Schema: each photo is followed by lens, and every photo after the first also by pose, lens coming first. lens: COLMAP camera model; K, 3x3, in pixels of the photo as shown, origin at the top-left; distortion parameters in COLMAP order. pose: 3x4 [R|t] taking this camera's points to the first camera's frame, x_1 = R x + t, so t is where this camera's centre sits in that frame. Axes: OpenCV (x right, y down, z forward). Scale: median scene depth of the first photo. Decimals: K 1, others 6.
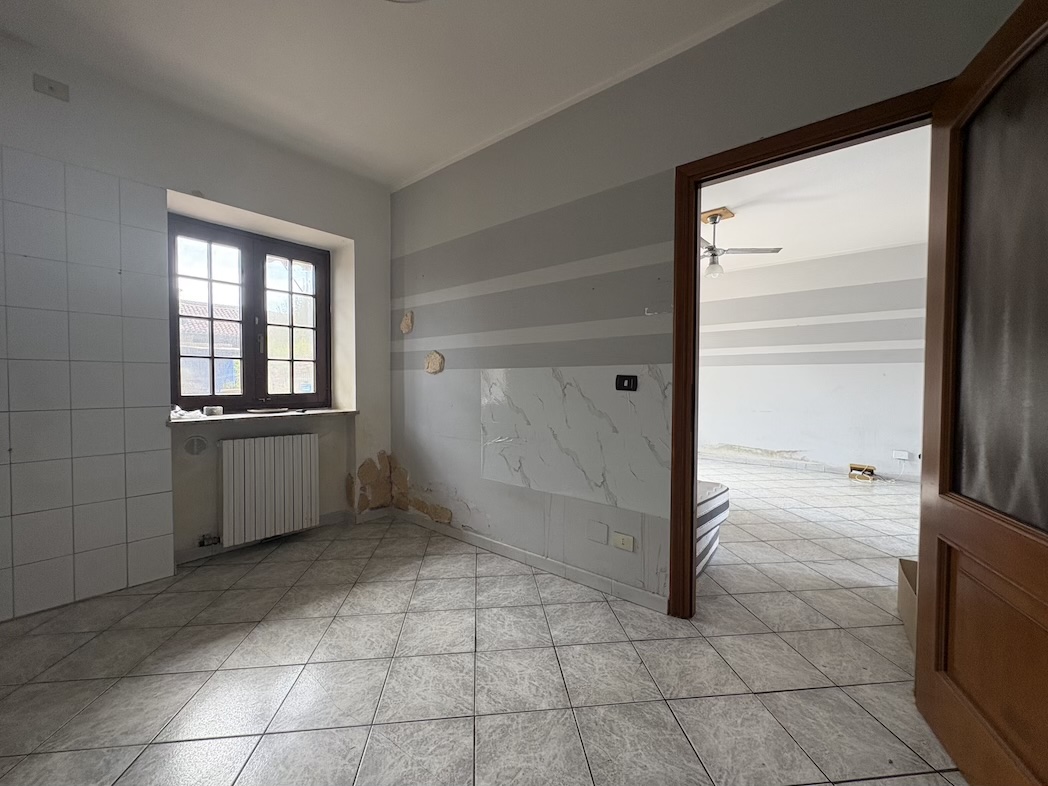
lens RADIAL K [[417.4, 0, 526.1], [0, 417.4, 393.8], [0, 0, 1]] dist [0.000608, -0.000666]
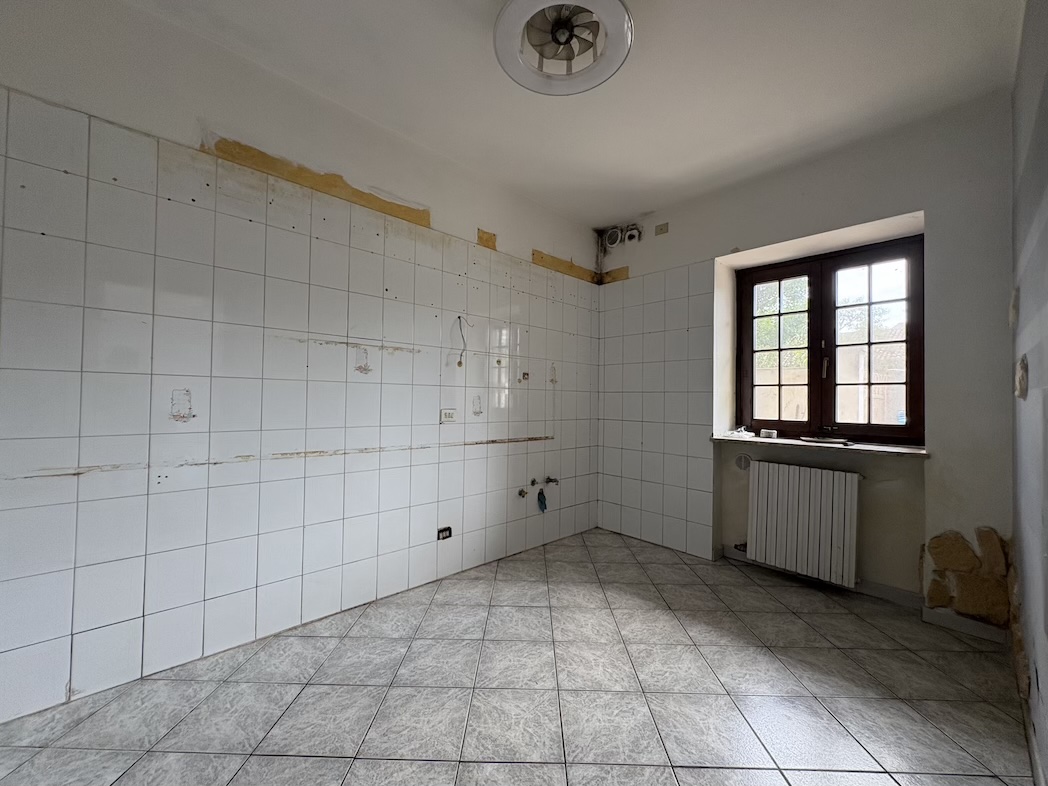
lens RADIAL K [[417.4, 0, 522.9], [0, 417.4, 394.7], [0, 0, 1]] dist [0.000608, -0.000666]
pose [[-0.128362, -0.018519, -0.991555, 0.411815], [-0.047692, 0.998784, -0.012480, -0.017492], [0.990580, 0.045687, -0.129089, 0.490922]]
